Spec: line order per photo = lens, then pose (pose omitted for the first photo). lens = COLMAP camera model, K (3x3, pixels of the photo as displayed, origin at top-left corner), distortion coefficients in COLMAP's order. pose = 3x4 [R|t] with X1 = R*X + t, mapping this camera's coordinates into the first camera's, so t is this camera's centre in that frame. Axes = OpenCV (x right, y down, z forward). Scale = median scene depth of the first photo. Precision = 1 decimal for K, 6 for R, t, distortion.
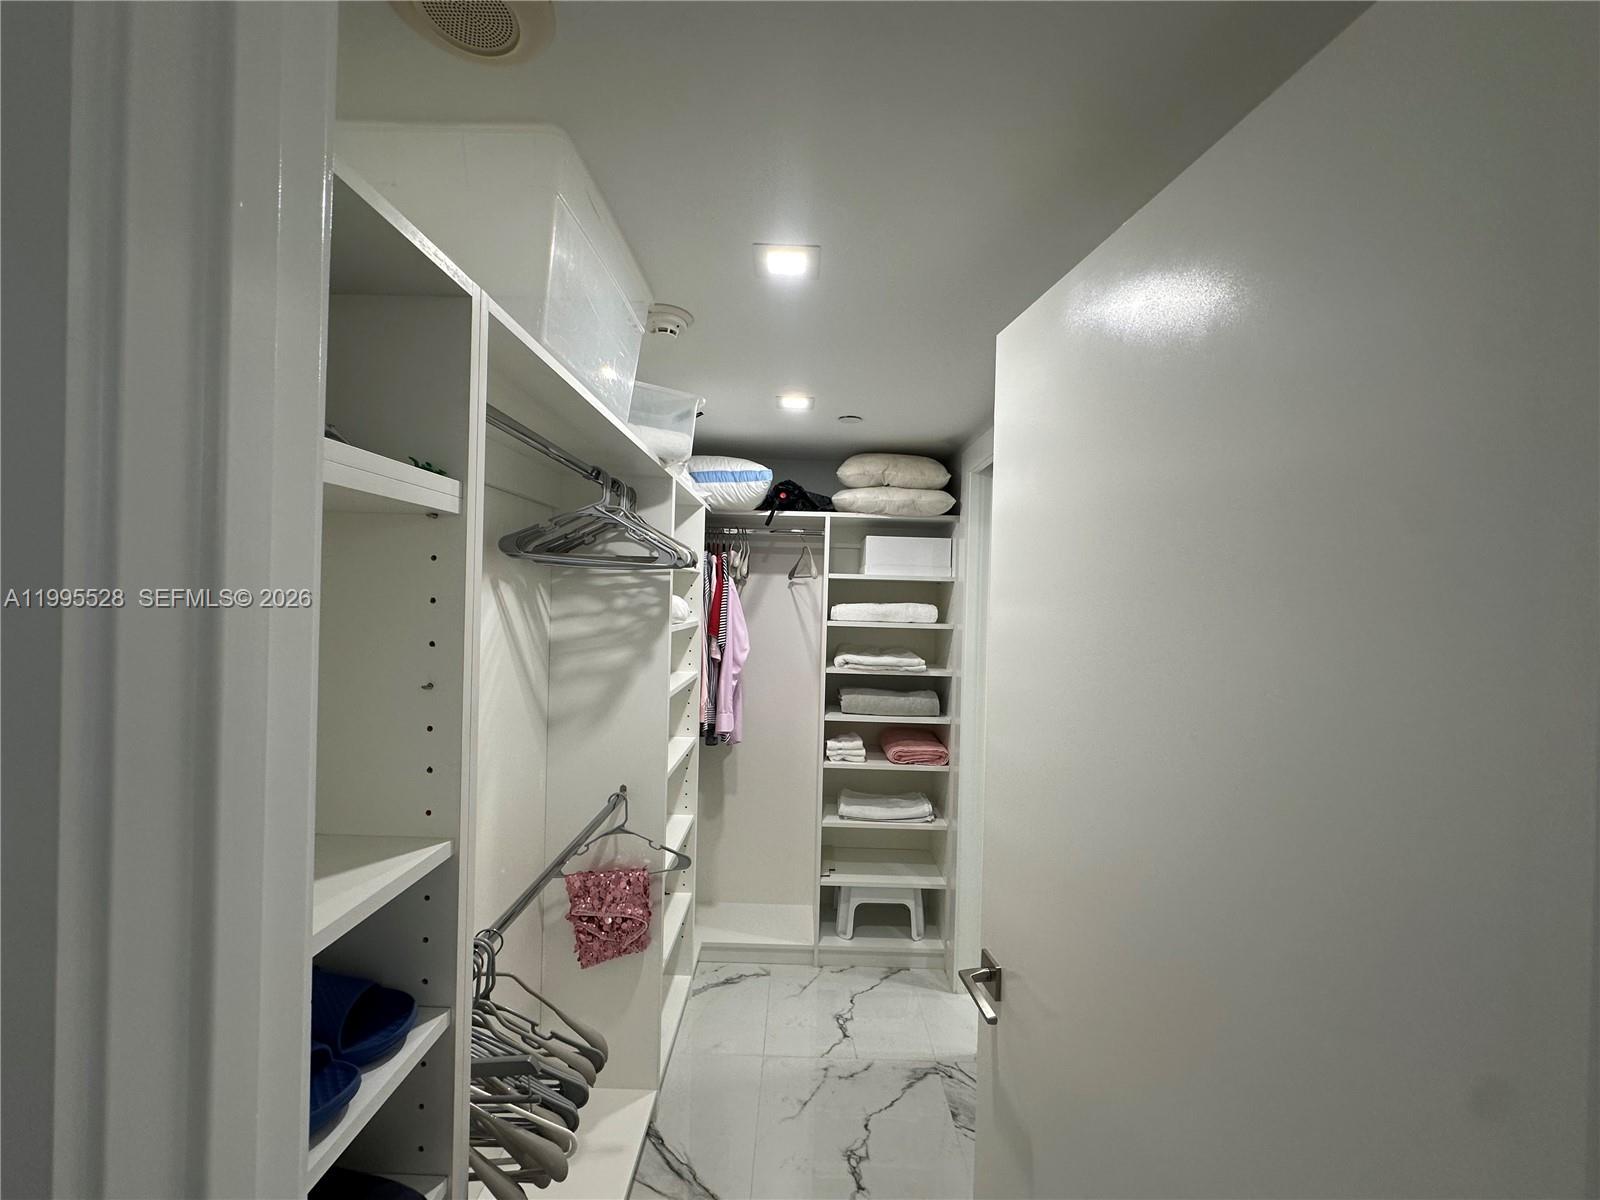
lens RADIAL K [[642.4, 0, 802.4], [0, 642.4, 600.2], [0, 0, 1]] dist [0.002610, 0.000713]
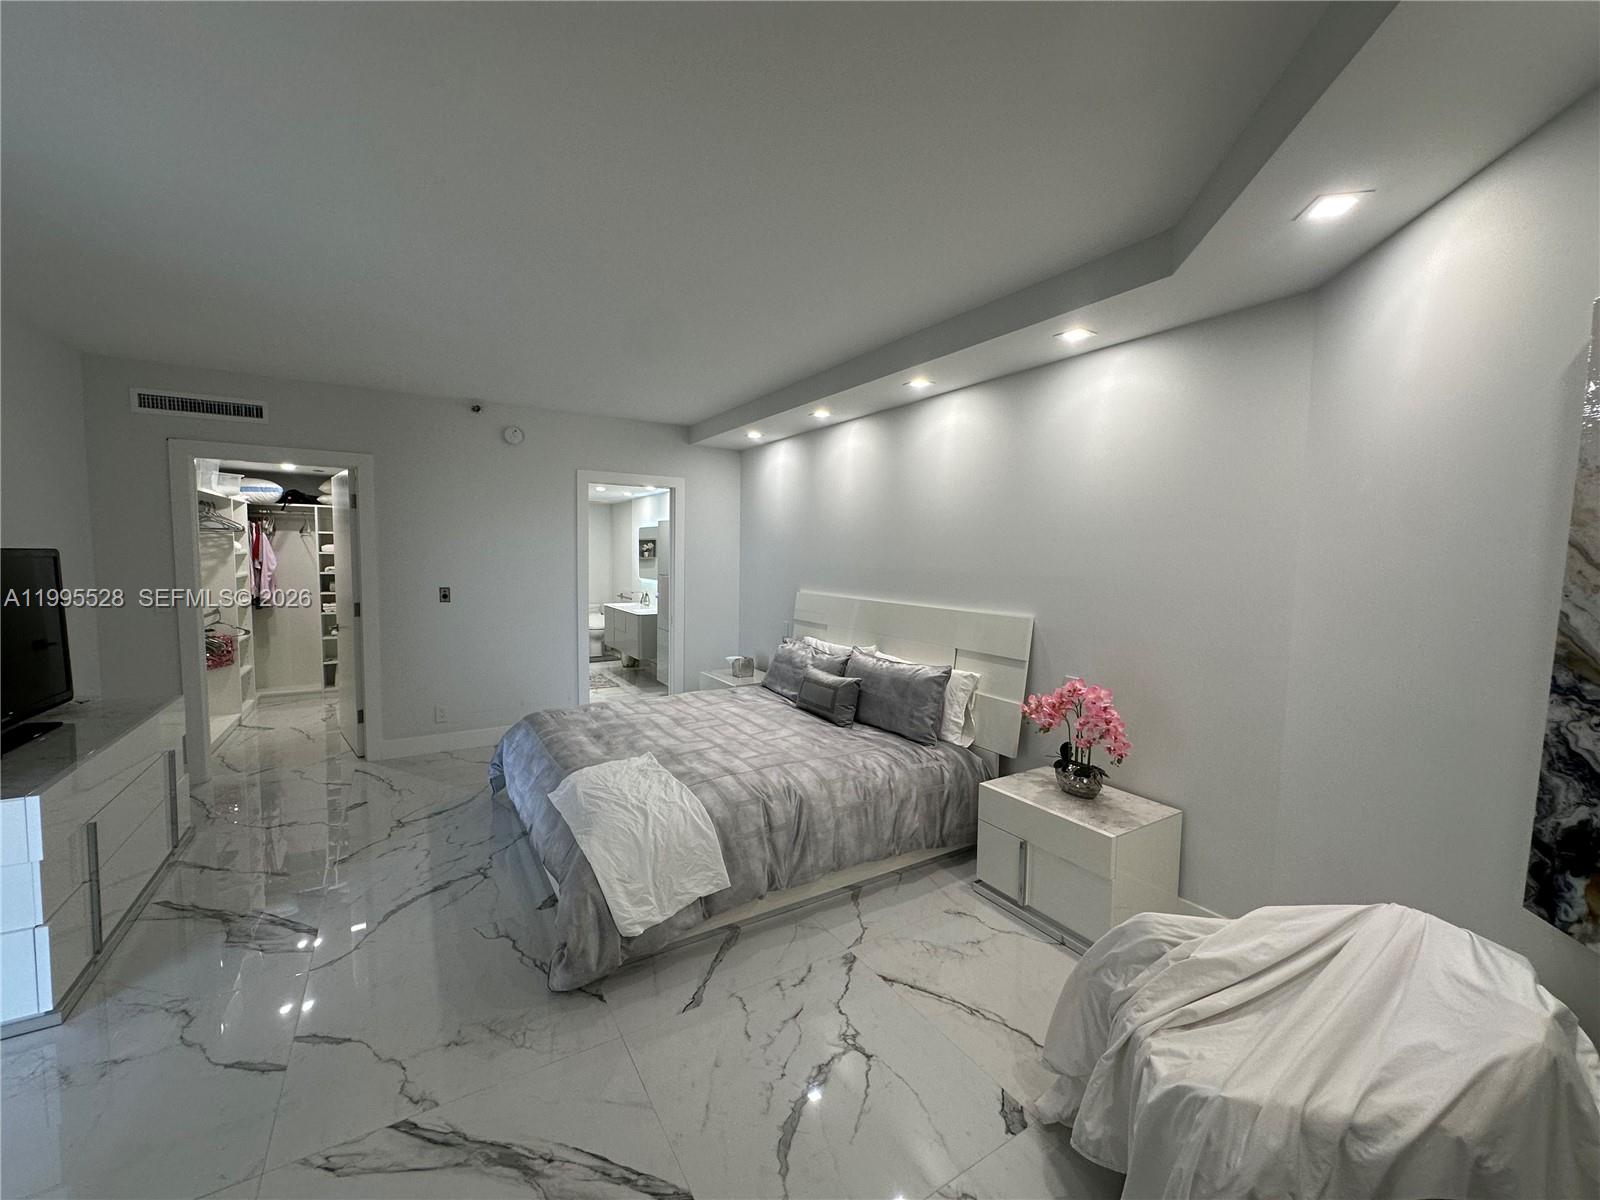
lens RADIAL K [[642.4, 0, 791.2], [0, 642.4, 601.0], [0, 0, 1]] dist [0.002610, 0.000713]
pose [[0.854244, -0.049939, 0.517468, 0.297607], [0.004888, 0.996103, 0.088061, 0.013102], [-0.519849, -0.072696, 0.851159, -1.964977]]
